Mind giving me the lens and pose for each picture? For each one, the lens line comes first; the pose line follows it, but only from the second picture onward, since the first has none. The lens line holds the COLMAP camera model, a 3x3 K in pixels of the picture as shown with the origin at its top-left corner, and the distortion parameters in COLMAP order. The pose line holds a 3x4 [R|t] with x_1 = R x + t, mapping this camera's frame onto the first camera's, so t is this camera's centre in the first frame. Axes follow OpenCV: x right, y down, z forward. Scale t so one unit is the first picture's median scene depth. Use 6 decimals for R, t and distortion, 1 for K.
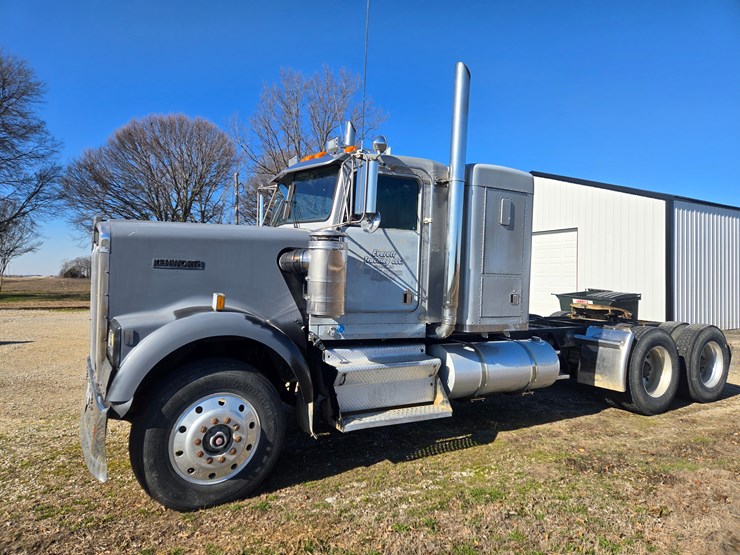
lens RADIAL K [[488.3, 0, 360.9], [0, 488.3, 270.3], [0, 0, 1]] dist [0.087449, -0.059921]
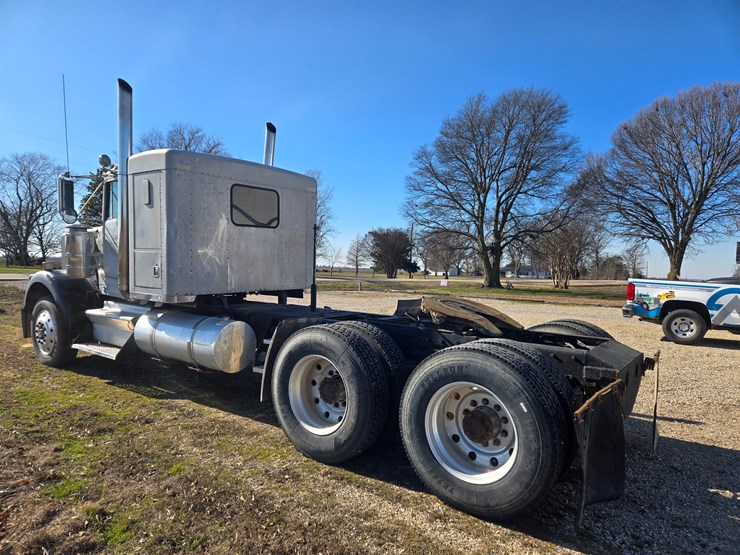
lens RADIAL K [[488.3, 0, 367.0], [0, 488.3, 281.7], [0, 0, 1]] dist [0.087449, -0.059921]
pose [[0.377739, 0.020633, -0.925682, 1.632072], [-0.008917, 0.999786, 0.018646, 0.061463], [0.925869, 0.001211, 0.377843, 1.118182]]
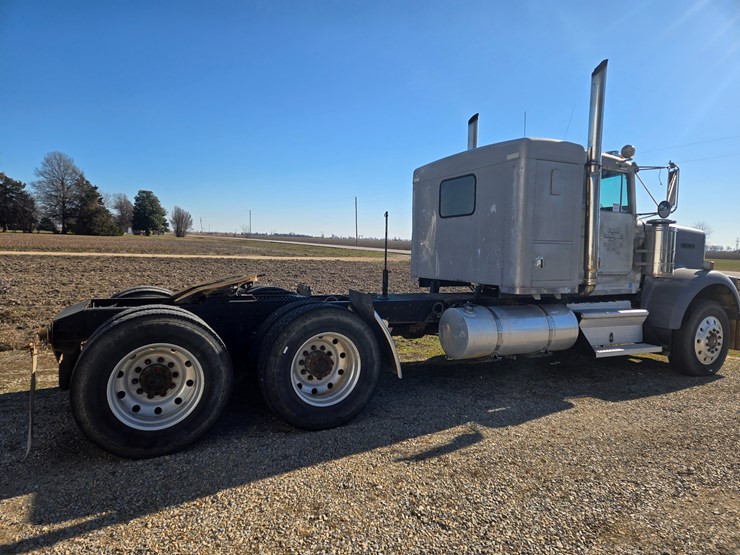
lens RADIAL K [[488.3, 0, 369.3], [0, 488.3, 276.9], [0, 0, 1]] dist [0.087449, -0.059921]
pose [[-0.995591, -0.058023, 0.073706, 0.404195], [-0.054049, 0.997033, 0.054809, 0.043054], [-0.076668, 0.050583, -0.995773, 2.709882]]
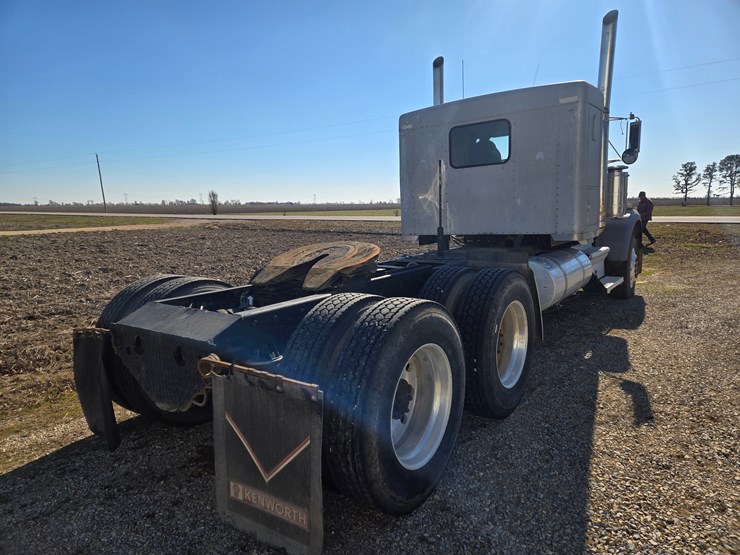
lens RADIAL K [[488.3, 0, 367.0], [0, 488.3, 276.3], [0, 0, 1]] dist [0.087449, -0.059921]
pose [[-0.917915, 0.053018, -0.393218, 1.057452], [0.005909, 0.992749, 0.120059, 0.067652], [0.396732, 0.107881, -0.911573, 2.421713]]
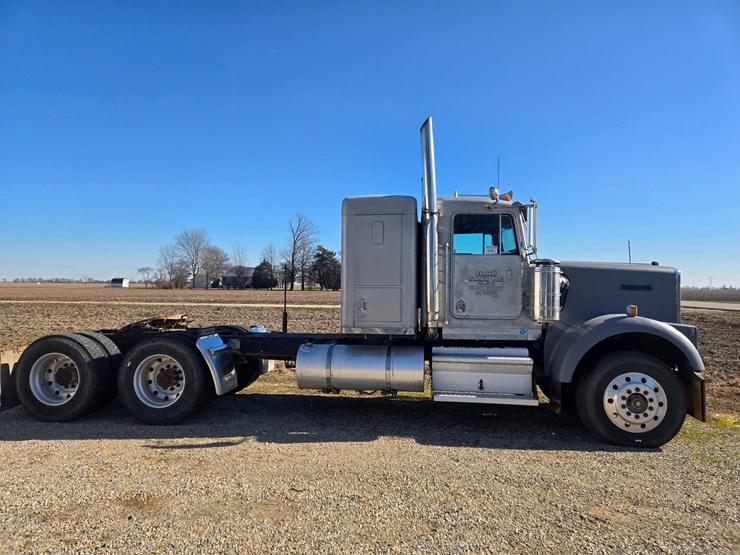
lens RADIAL K [[488.3, 0, 367.6], [0, 488.3, 280.4], [0, 0, 1]] dist [0.087449, -0.059921]
pose [[-0.800025, -0.018493, 0.599681, -0.673636], [-0.037395, 0.999118, -0.019077, 0.010571], [-0.598800, -0.037687, -0.800011, 2.534981]]
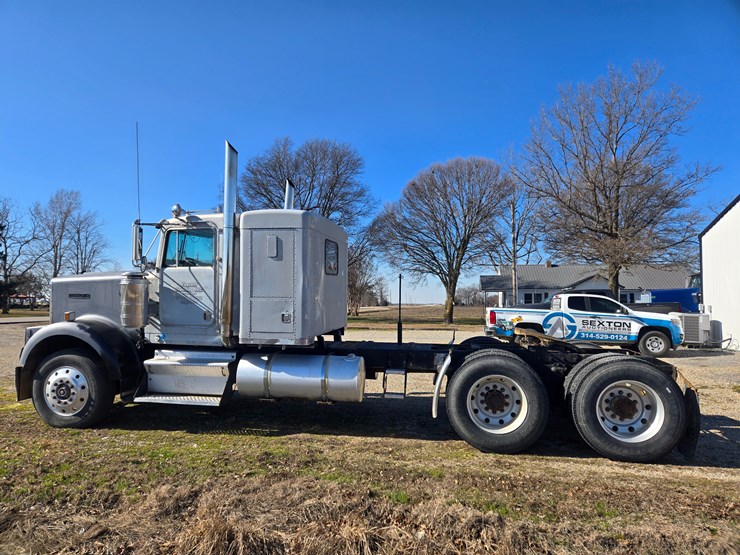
lens RADIAL K [[488.3, 0, 359.9], [0, 488.3, 280.3], [0, 0, 1]] dist [0.087449, -0.059921]
pose [[0.749181, -0.042852, -0.660978, 1.354726], [0.018971, 0.998884, -0.043257, 0.024631], [0.662093, 0.019868, 0.749158, 0.253773]]
